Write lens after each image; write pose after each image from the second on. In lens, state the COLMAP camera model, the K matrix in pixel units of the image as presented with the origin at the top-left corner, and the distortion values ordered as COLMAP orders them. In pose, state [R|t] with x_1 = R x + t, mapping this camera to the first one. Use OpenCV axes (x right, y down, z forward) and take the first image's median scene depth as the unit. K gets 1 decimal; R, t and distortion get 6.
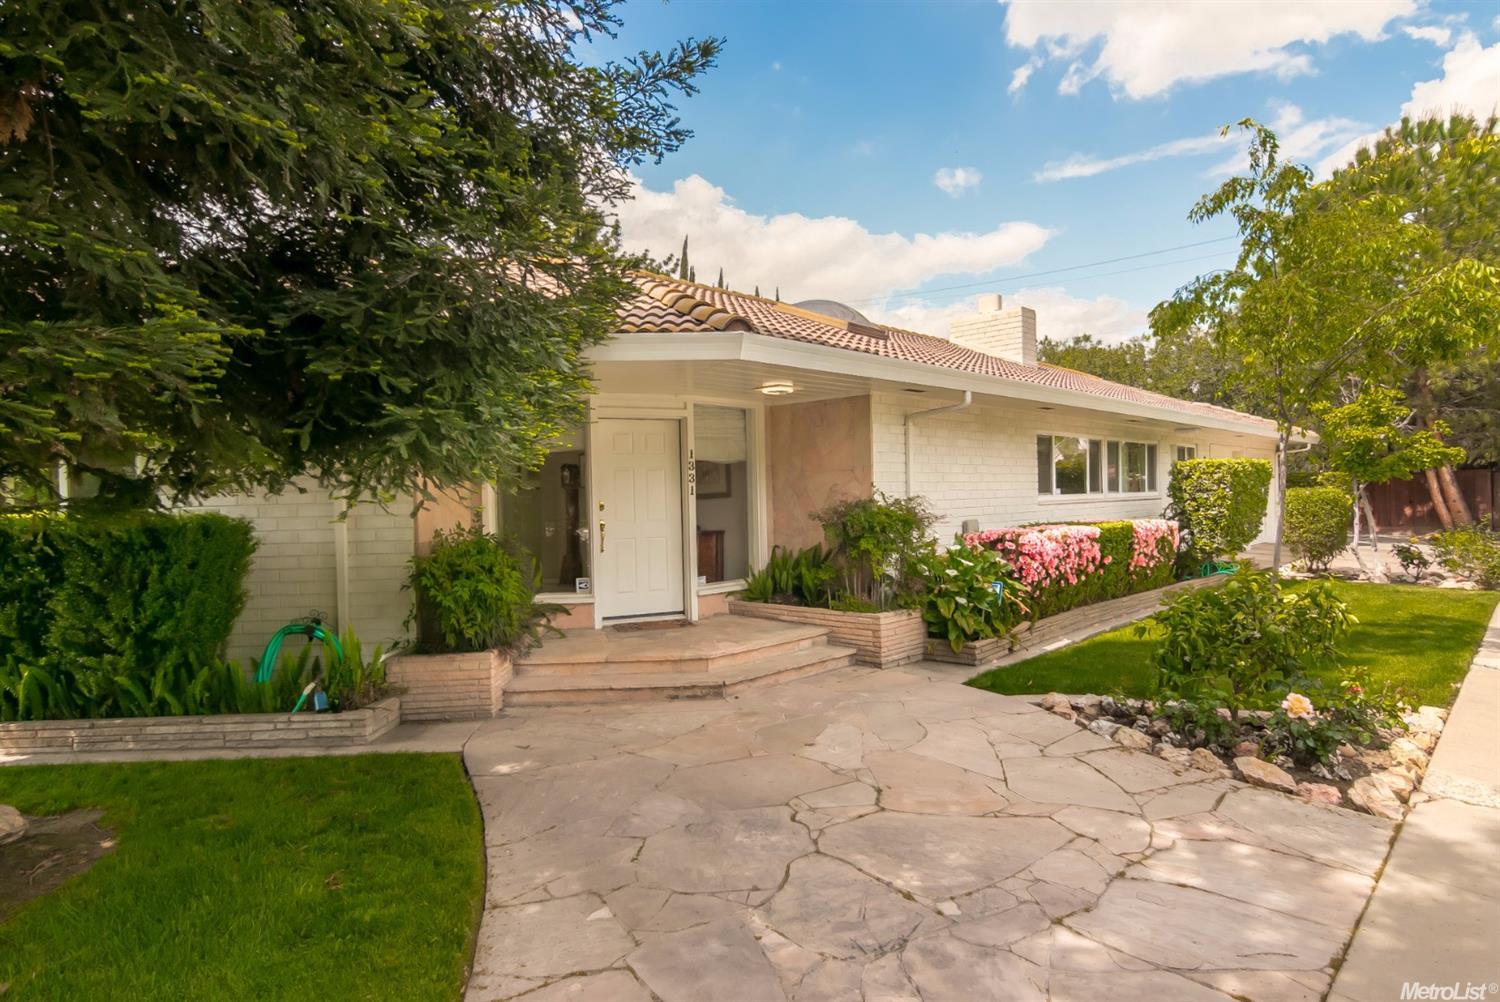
lens RADIAL K [[828.6, 0, 753.5], [0, 828.6, 499.6], [0, 0, 1]] dist [-0.001304, 0.001248]
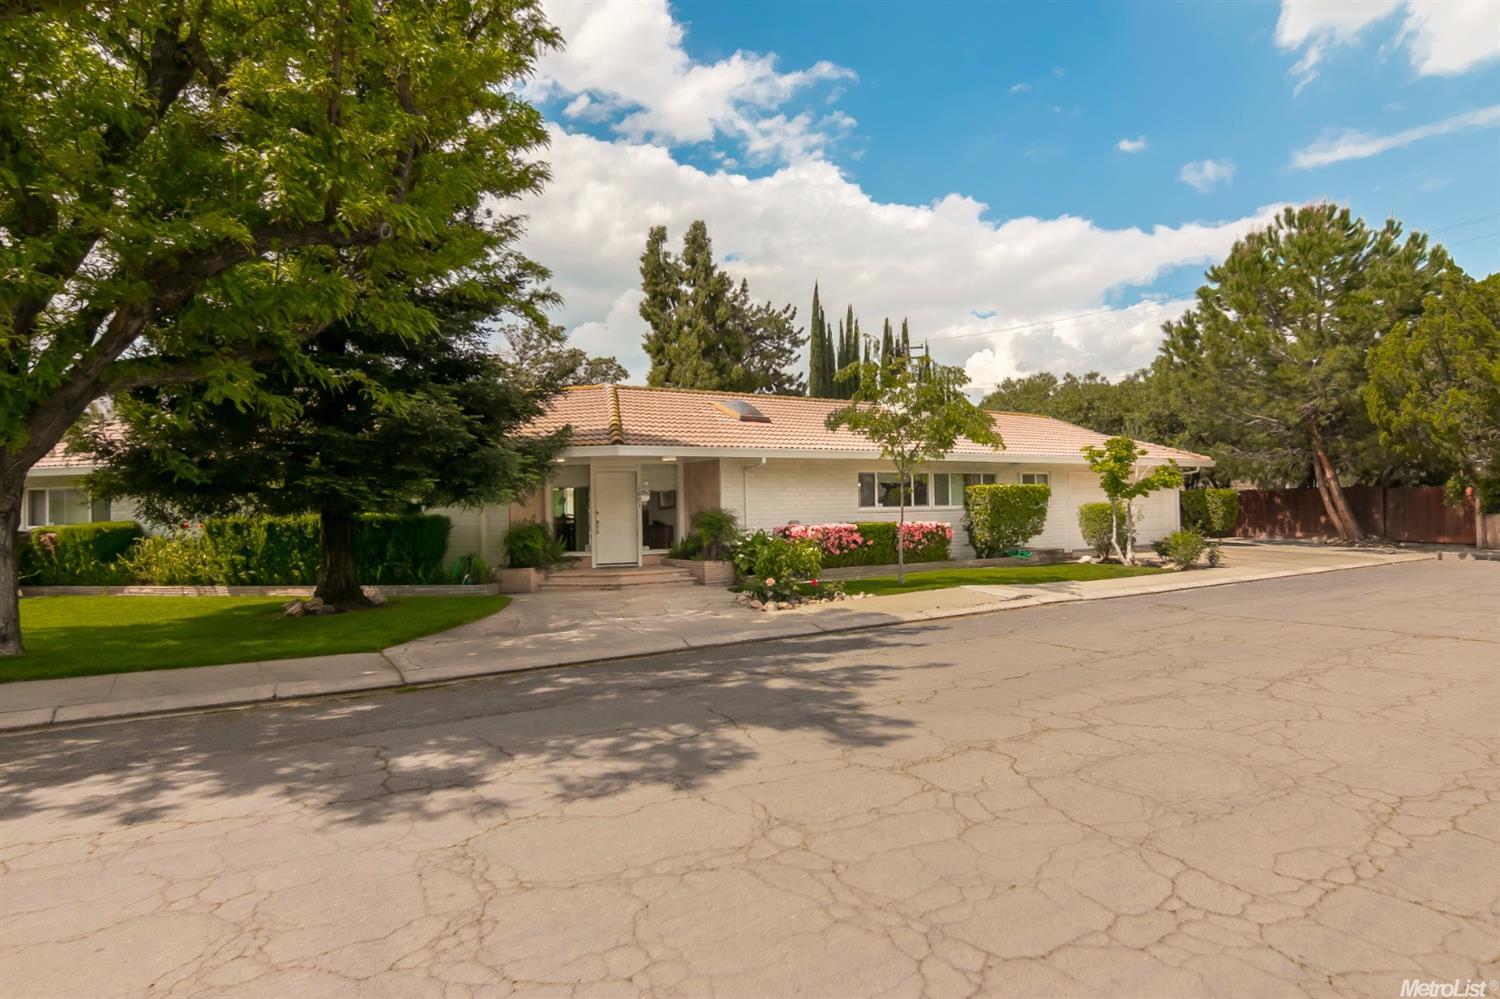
lens RADIAL K [[828.6, 0, 753.5], [0, 828.6, 498.1], [0, 0, 1]] dist [-0.001304, 0.001248]
pose [[0.974153, -0.000724, -0.225887, 0.697723], [-0.002127, 0.999921, -0.012377, -0.003594], [0.225878, 0.012537, 0.974075, -1.014384]]
